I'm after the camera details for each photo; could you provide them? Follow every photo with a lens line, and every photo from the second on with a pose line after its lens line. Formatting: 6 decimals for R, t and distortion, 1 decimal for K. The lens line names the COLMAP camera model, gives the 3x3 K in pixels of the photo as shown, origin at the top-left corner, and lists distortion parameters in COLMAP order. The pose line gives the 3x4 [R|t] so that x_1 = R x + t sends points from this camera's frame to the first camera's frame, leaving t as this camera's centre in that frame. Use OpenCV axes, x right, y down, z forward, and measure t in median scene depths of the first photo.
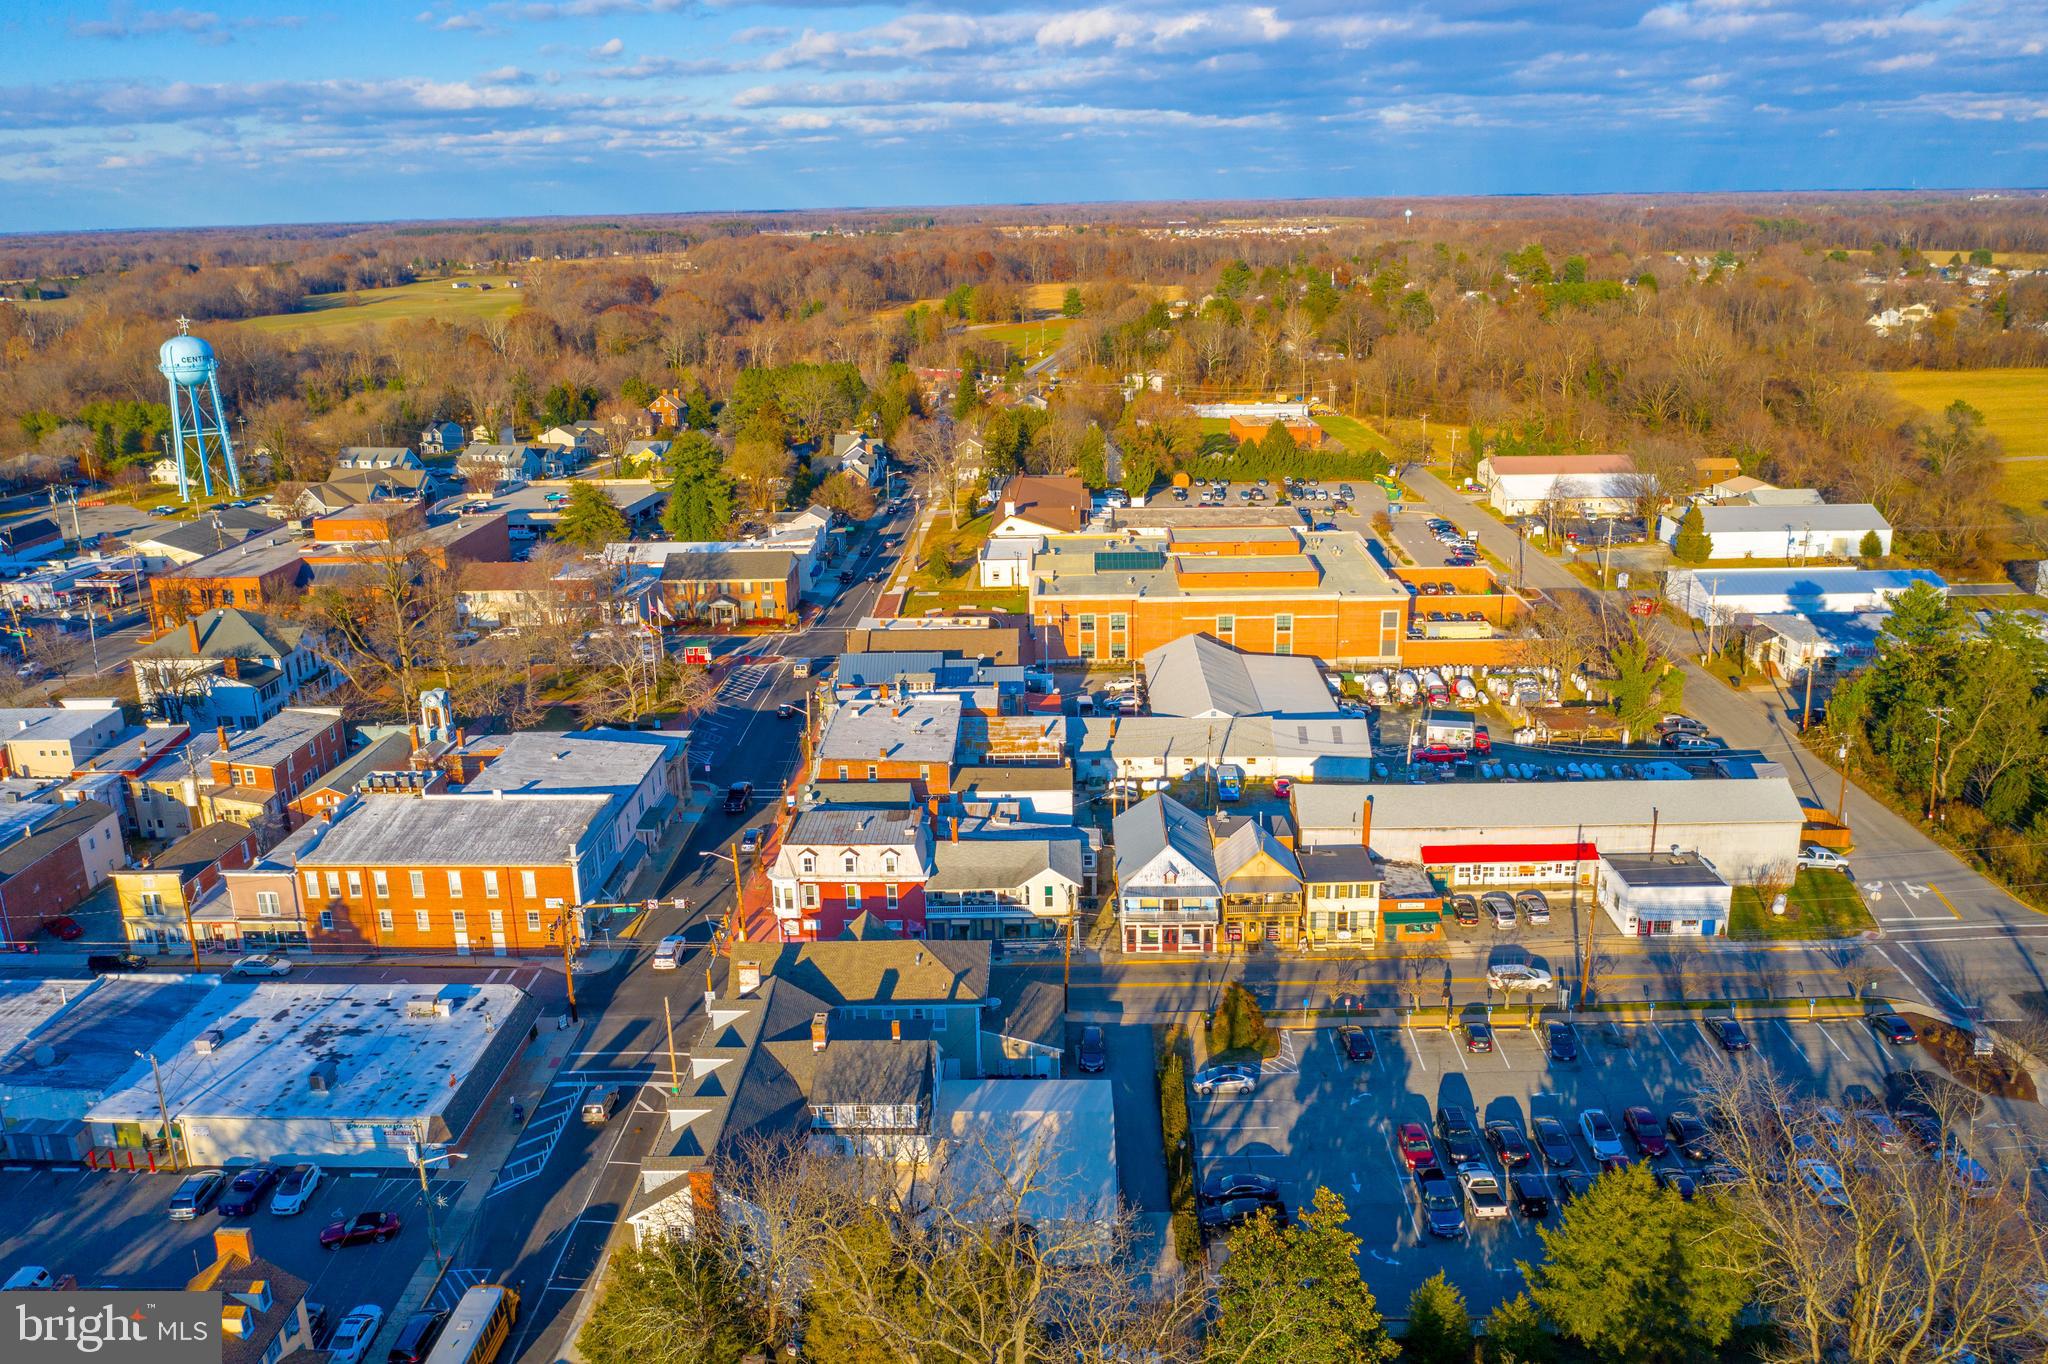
lens RADIAL K [[1598.2, 0, 1026.9], [0, 1598.2, 673.0], [0, 0, 1]] dist [-0.033097, 0.001218]
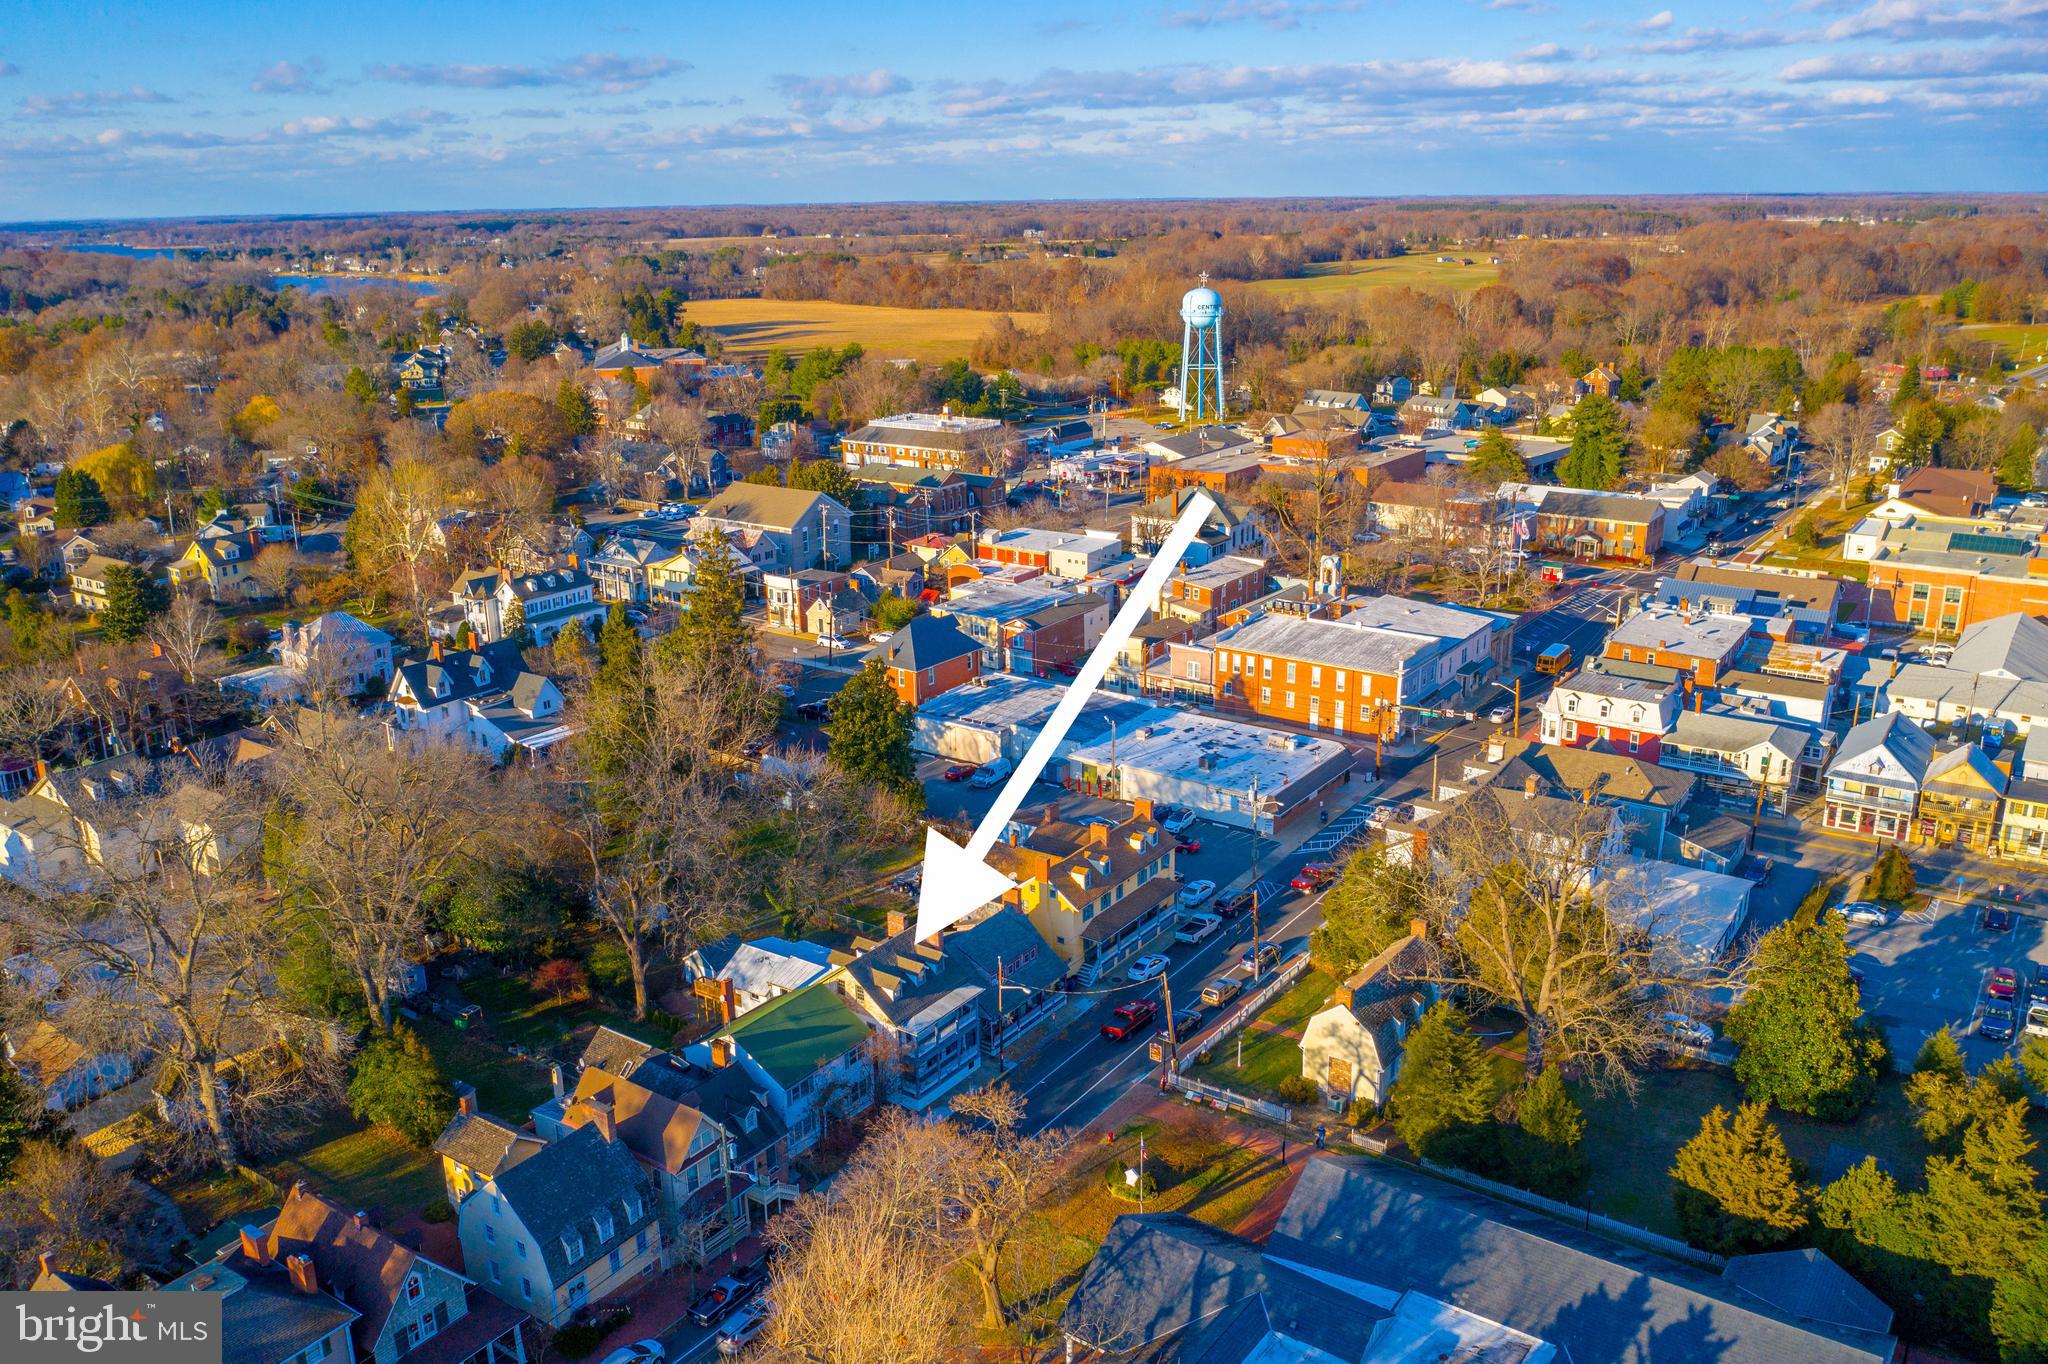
lens RADIAL K [[1598.2, 0, 1026.9], [0, 1598.2, 673.0], [0, 0, 1]] dist [-0.033097, 0.001218]
pose [[0.832170, 0.167712, -0.528551, 0.120407], [-0.160971, 0.985184, 0.059165, 0.061732], [0.530642, 0.035847, 0.846838, -0.229032]]
